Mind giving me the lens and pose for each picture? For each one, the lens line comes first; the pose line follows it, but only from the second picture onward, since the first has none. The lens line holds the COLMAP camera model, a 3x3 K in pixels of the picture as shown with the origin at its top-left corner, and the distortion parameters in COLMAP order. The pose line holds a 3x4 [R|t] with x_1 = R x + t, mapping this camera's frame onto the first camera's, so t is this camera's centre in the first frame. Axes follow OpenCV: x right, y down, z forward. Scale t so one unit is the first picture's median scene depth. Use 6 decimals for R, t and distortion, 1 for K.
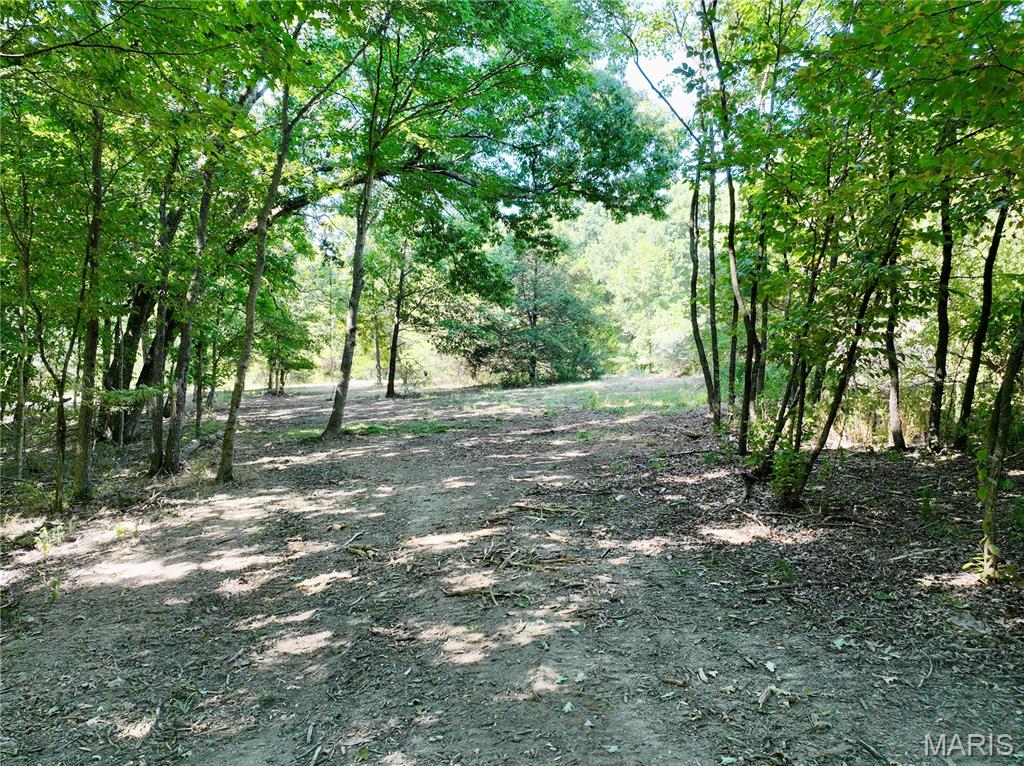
lens RADIAL K [[707.7, 0, 518.7], [0, 707.7, 390.3], [0, 0, 1]] dist [0.045473, 0.001111]
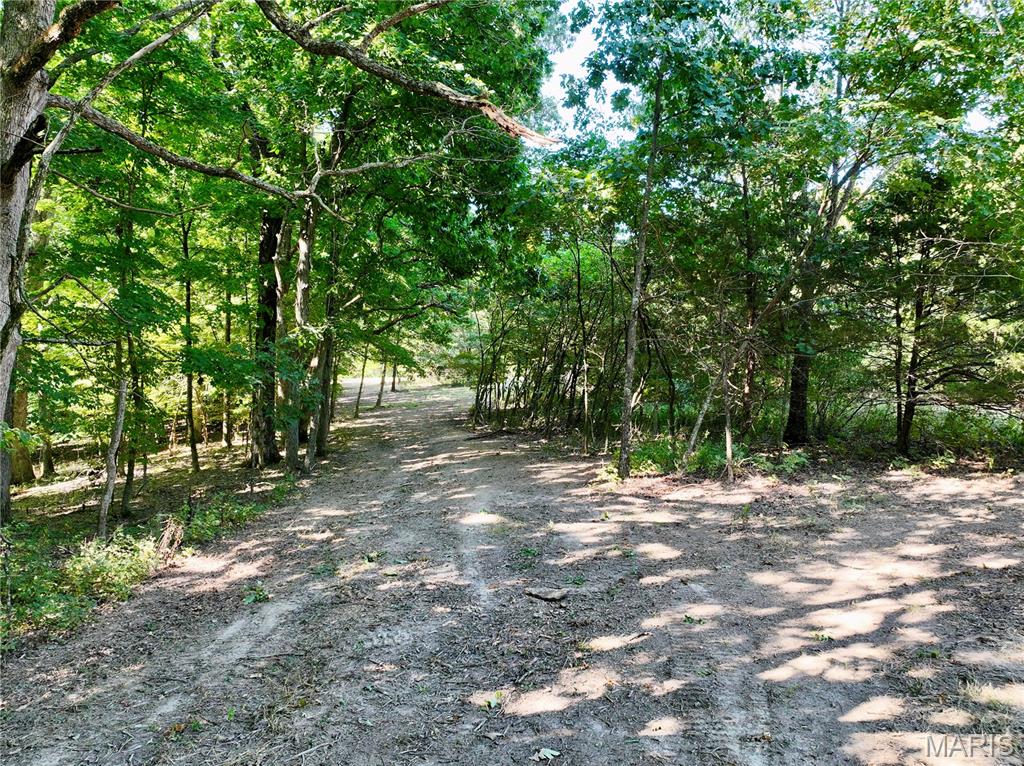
lens RADIAL K [[707.7, 0, 508.6], [0, 707.7, 380.7], [0, 0, 1]] dist [0.045473, 0.001111]
pose [[0.999994, 0.002326, 0.002612, 0.154528], [-0.002337, 0.999988, 0.004306, -0.034706], [-0.002602, -0.004312, 0.999987, -1.120791]]
